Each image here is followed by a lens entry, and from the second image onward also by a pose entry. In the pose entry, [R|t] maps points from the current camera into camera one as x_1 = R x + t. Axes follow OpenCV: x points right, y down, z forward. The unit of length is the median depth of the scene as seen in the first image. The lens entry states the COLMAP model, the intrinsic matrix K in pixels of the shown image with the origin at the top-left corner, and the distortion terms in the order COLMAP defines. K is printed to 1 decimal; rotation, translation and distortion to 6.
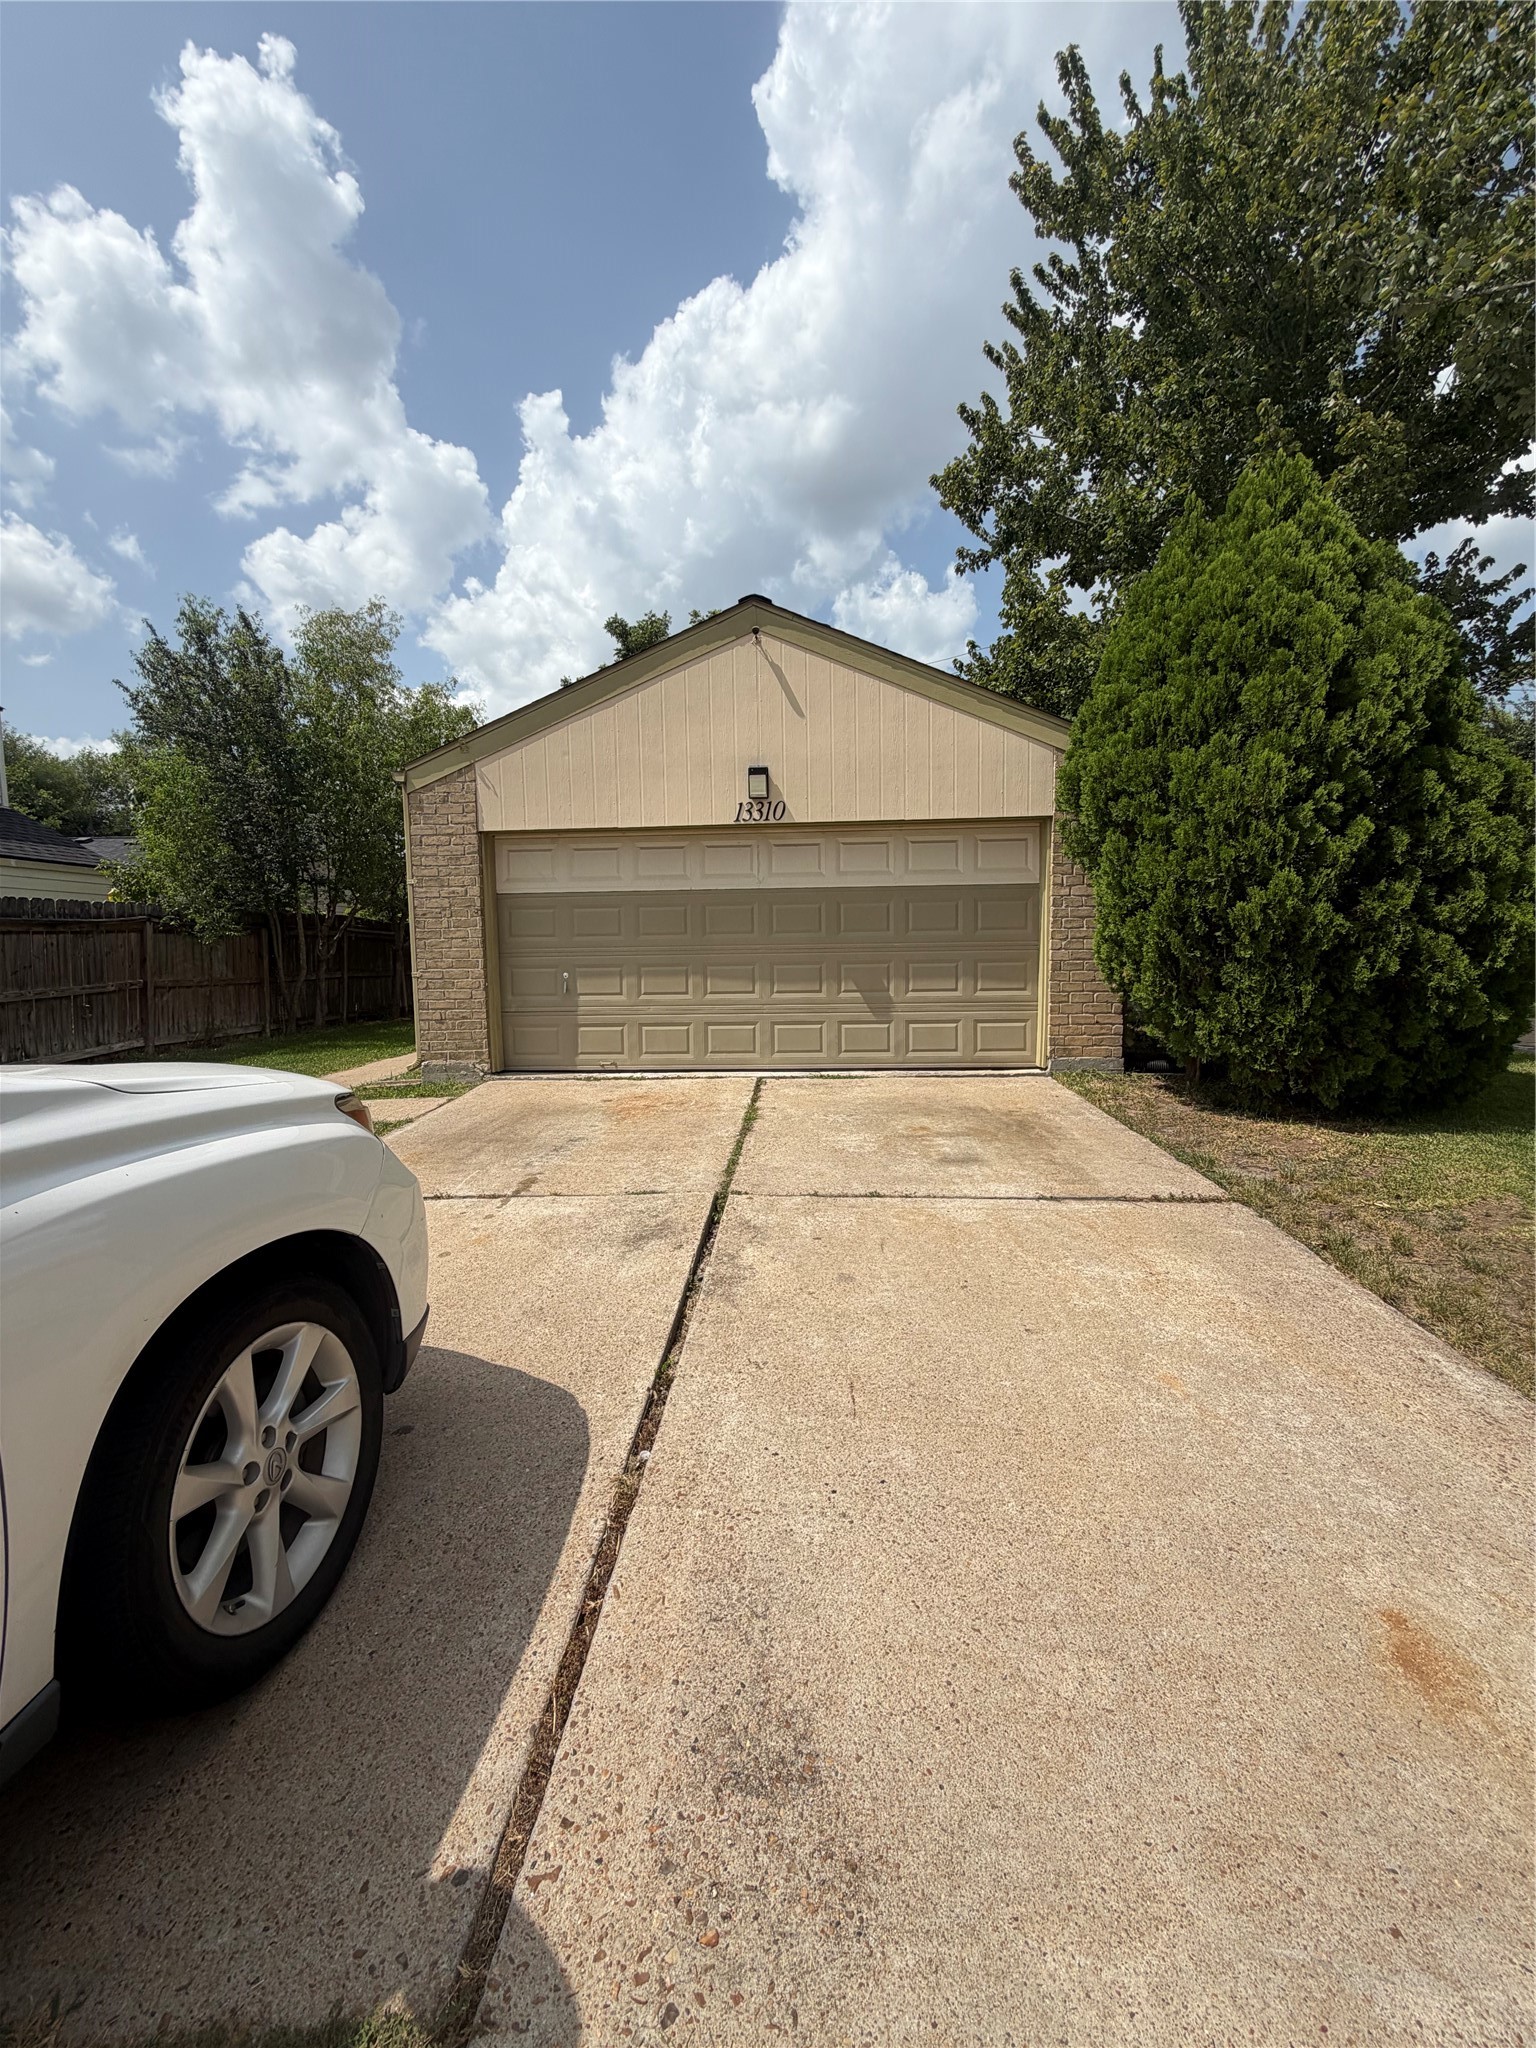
lens RADIAL K [[822.2, 0, 767.0], [0, 822.2, 1019.8], [0, 0, 1]] dist [0.000052, -0.000073]
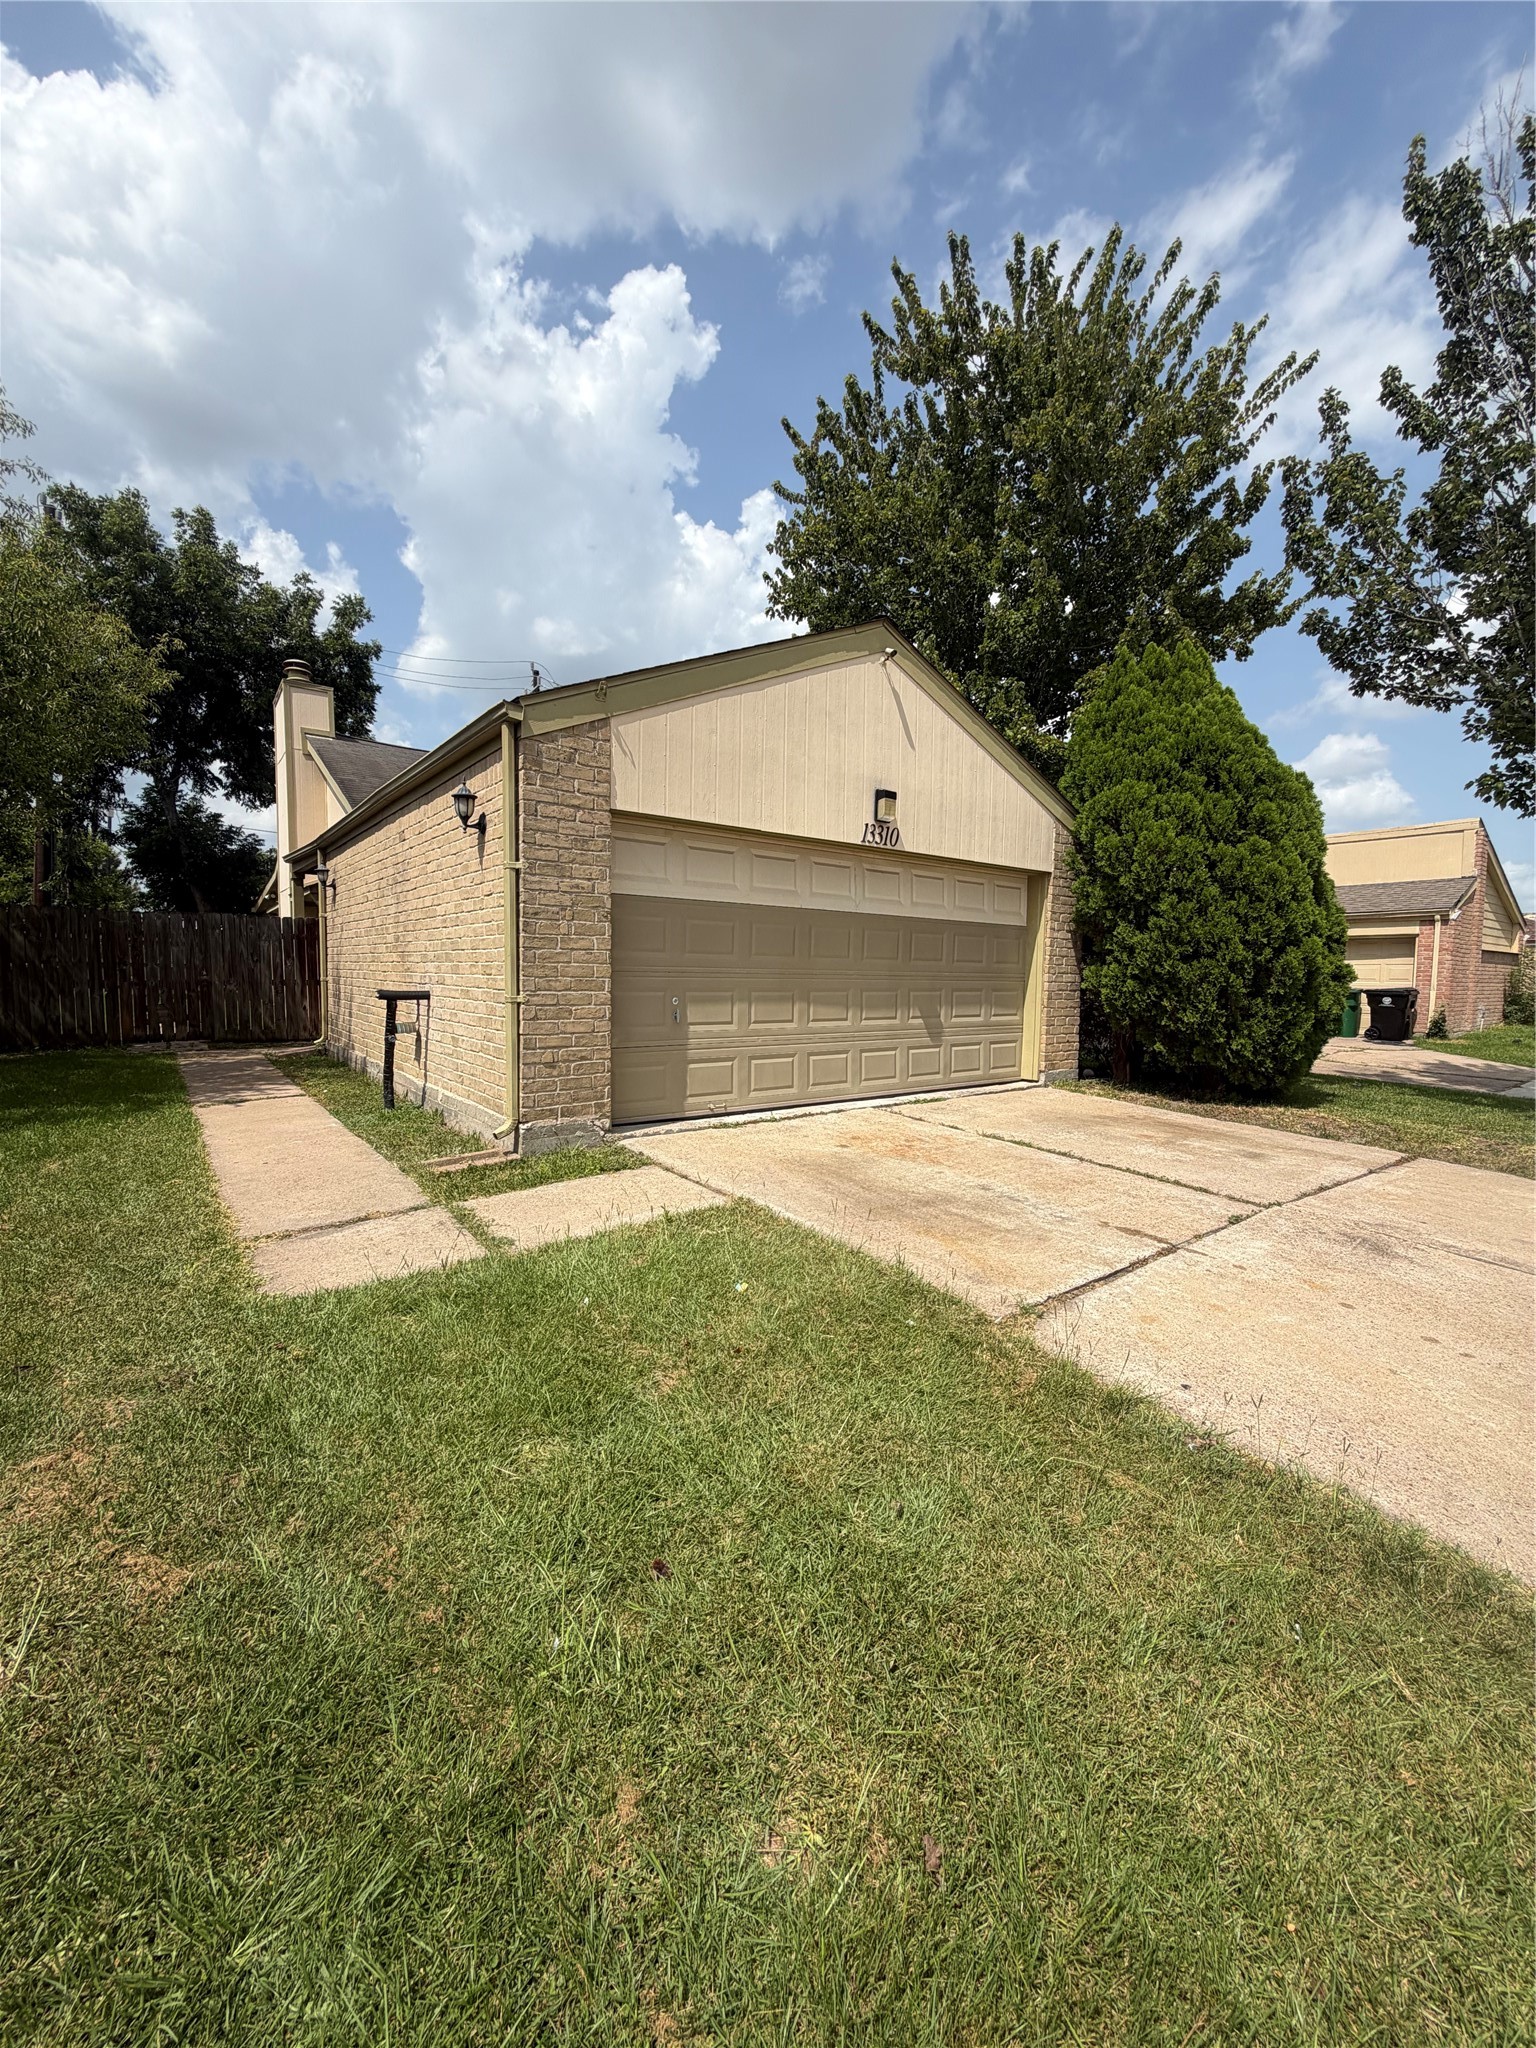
lens RADIAL K [[814.7, 0, 774.3], [0, 814.7, 1016.9], [0, 0, 1]] dist [-0.001833, -0.000160]
pose [[0.758707, -0.007695, 0.651387, -0.725183], [0.026376, 0.999473, -0.018914, -0.021452], [-0.650898, 0.031531, 0.758510, 0.346413]]
